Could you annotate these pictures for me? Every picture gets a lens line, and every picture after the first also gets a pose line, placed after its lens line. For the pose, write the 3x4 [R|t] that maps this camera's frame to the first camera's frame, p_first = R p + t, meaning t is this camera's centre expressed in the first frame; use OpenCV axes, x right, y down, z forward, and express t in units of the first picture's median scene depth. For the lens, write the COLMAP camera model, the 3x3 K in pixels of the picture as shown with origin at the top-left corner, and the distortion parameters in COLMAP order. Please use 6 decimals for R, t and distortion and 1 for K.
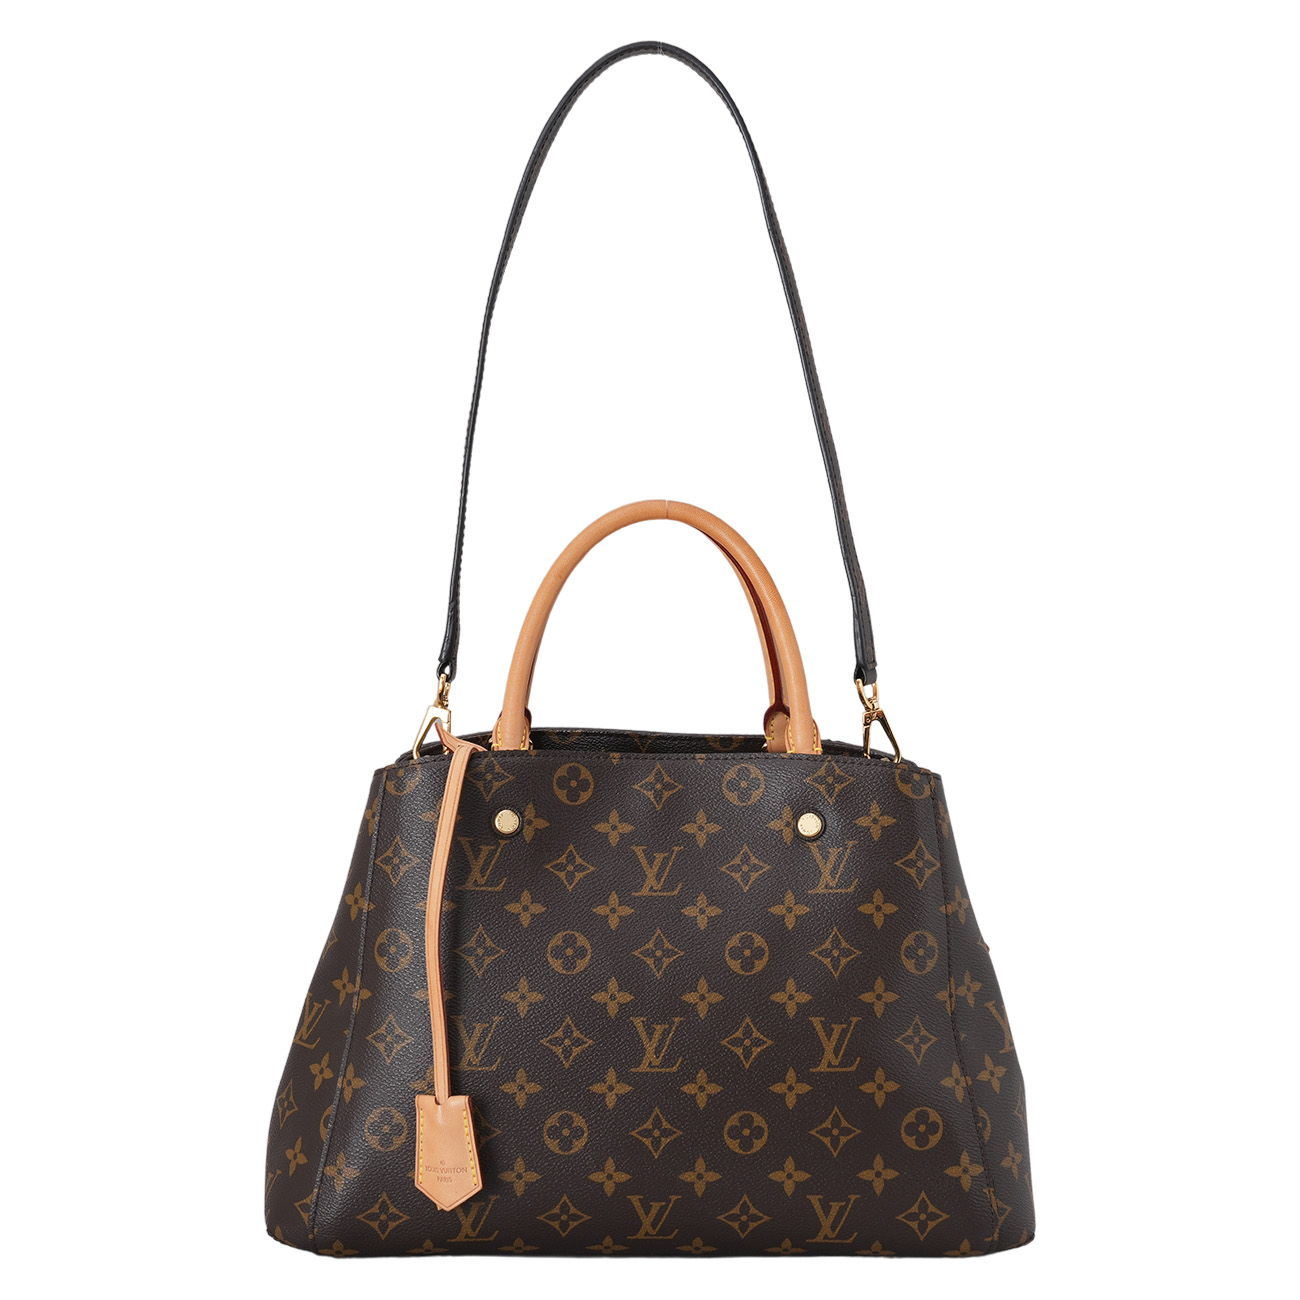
lens RADIAL K [[3283.0, 0, 666.3], [0, 3283.0, 599.9], [0, 0, 1]] dist [0.123918, 0.000000]
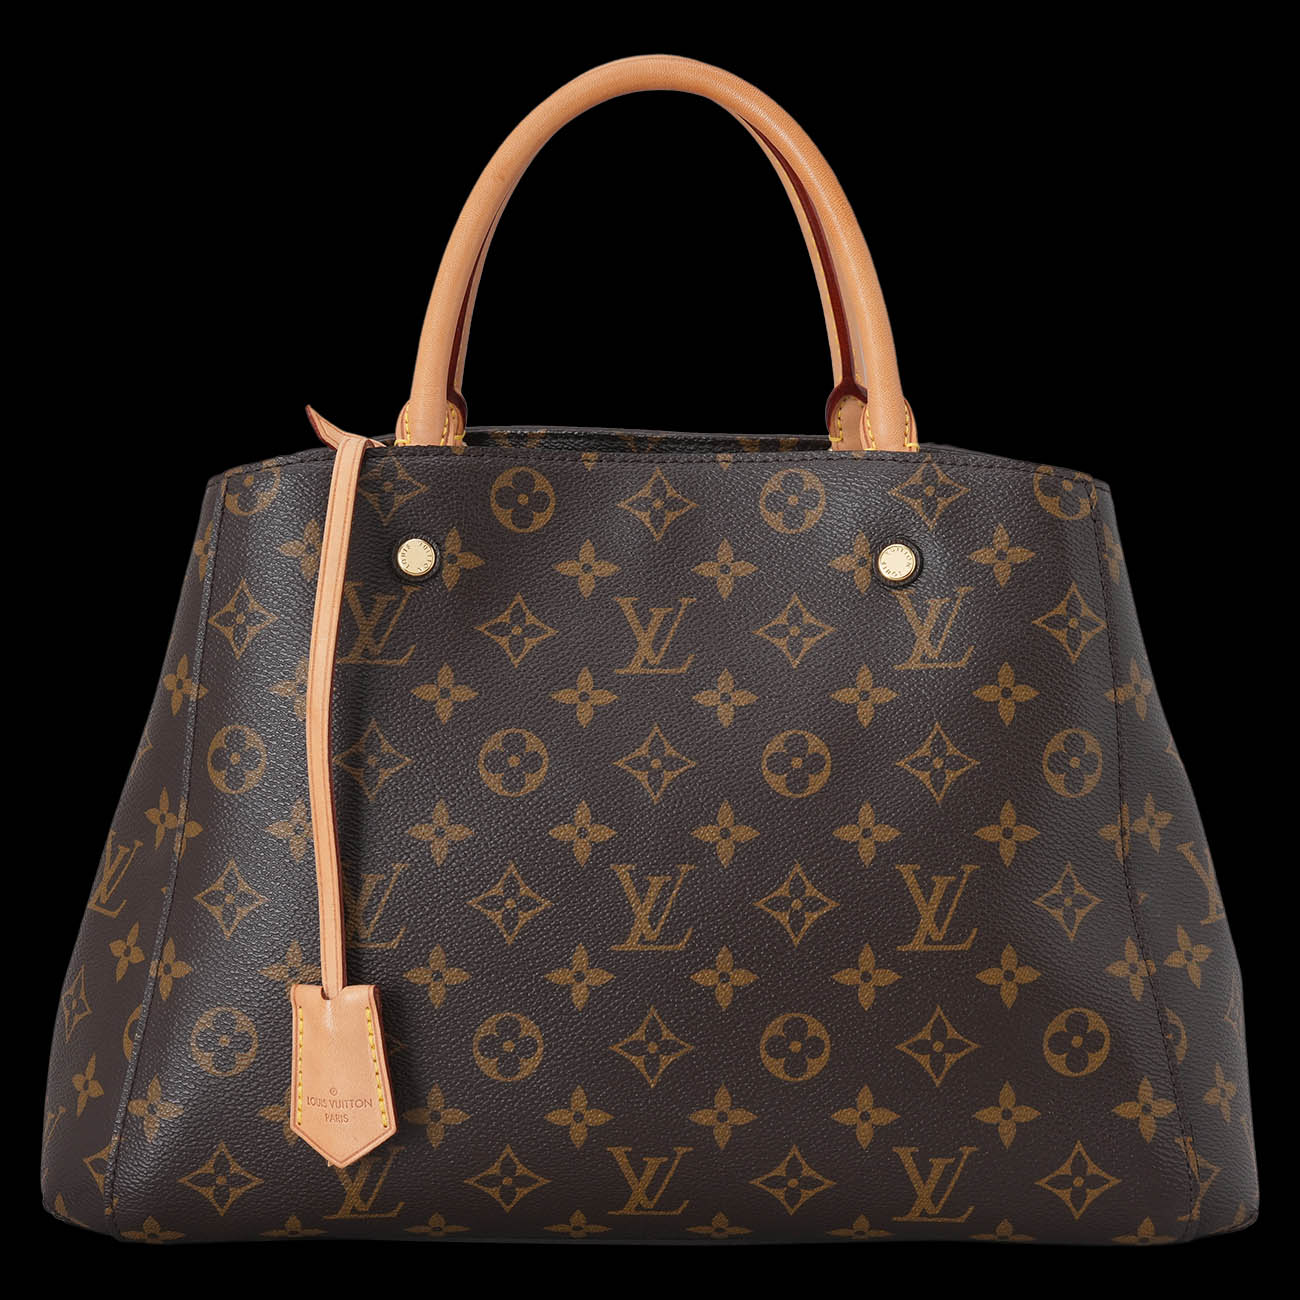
lens RADIAL K [[4033.0, 0, 655.7], [0, 4033.0, 546.9], [0, 0, 1]] dist [0.196369, 0.000000]
pose [[0.999512, -0.002761, -0.031112, 0.021657], [0.003642, 0.999592, 0.028312, 0.043859], [0.031022, -0.028412, 0.999115, 0.228172]]
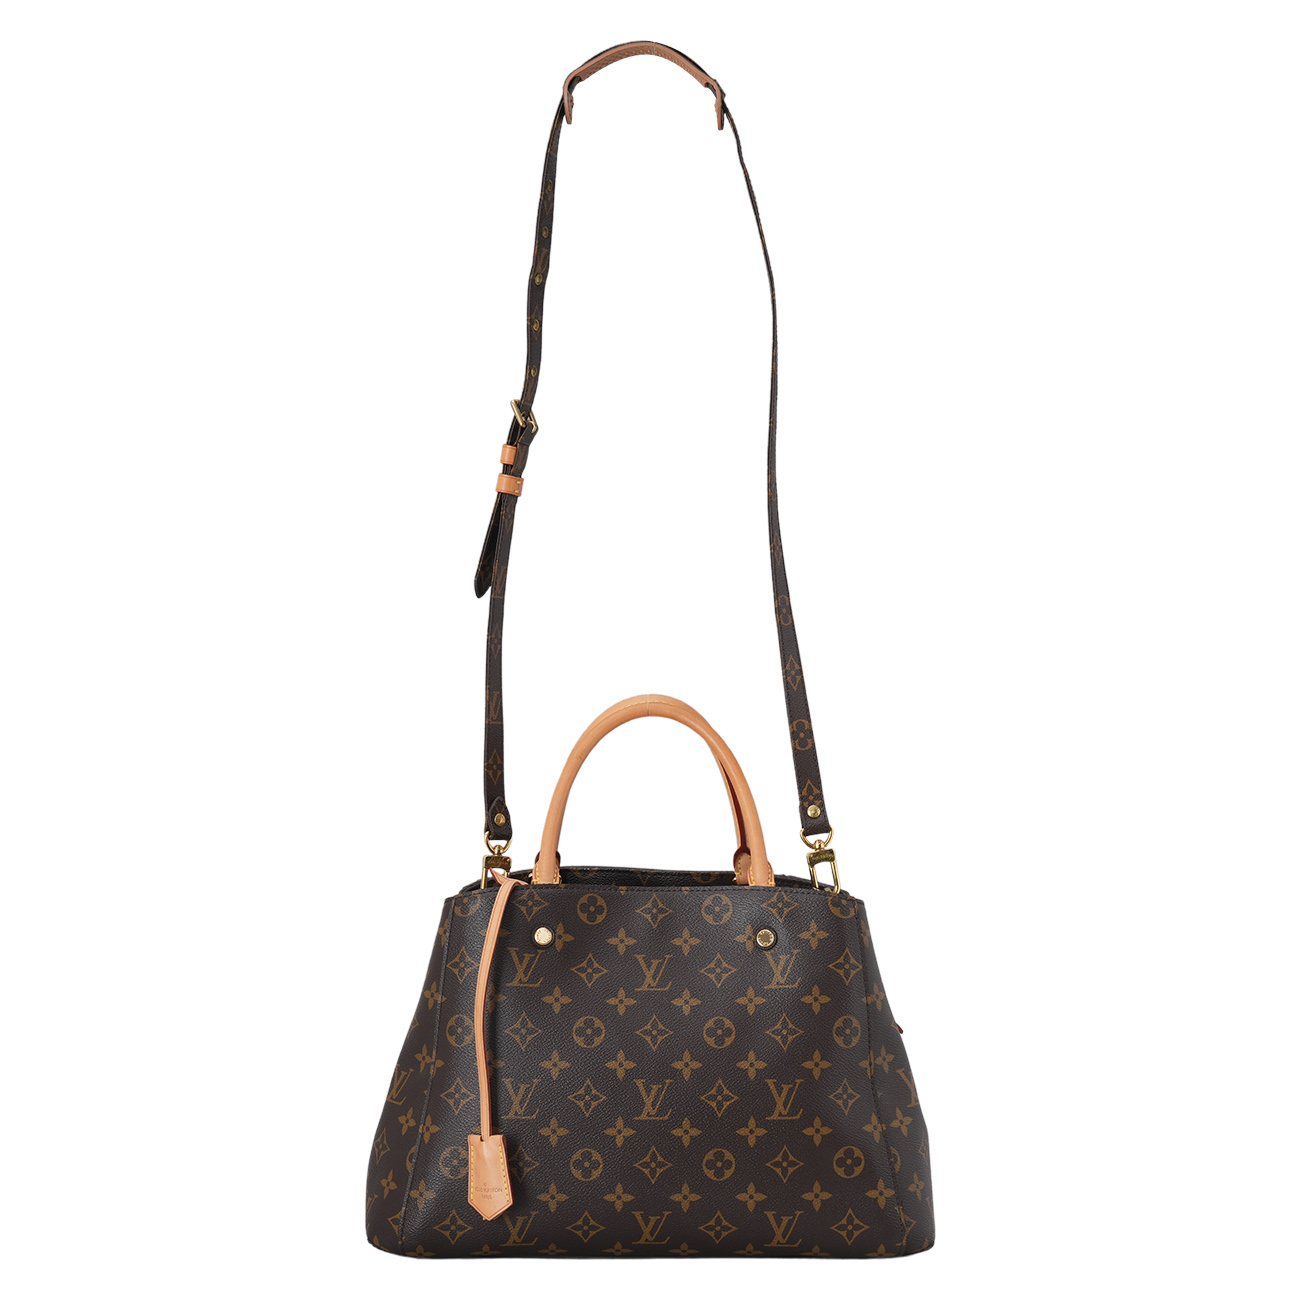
lens RADIAL K [[3114.9, 0, 652.1], [0, 3114.9, 649.2], [0, 0, 1]] dist [0.149292, 0.000000]
pose [[0.999898, -0.004300, -0.013643, 0.014961], [0.003835, 0.999416, -0.033947, -0.007402], [0.013781, 0.033891, 0.999331, -0.297417]]
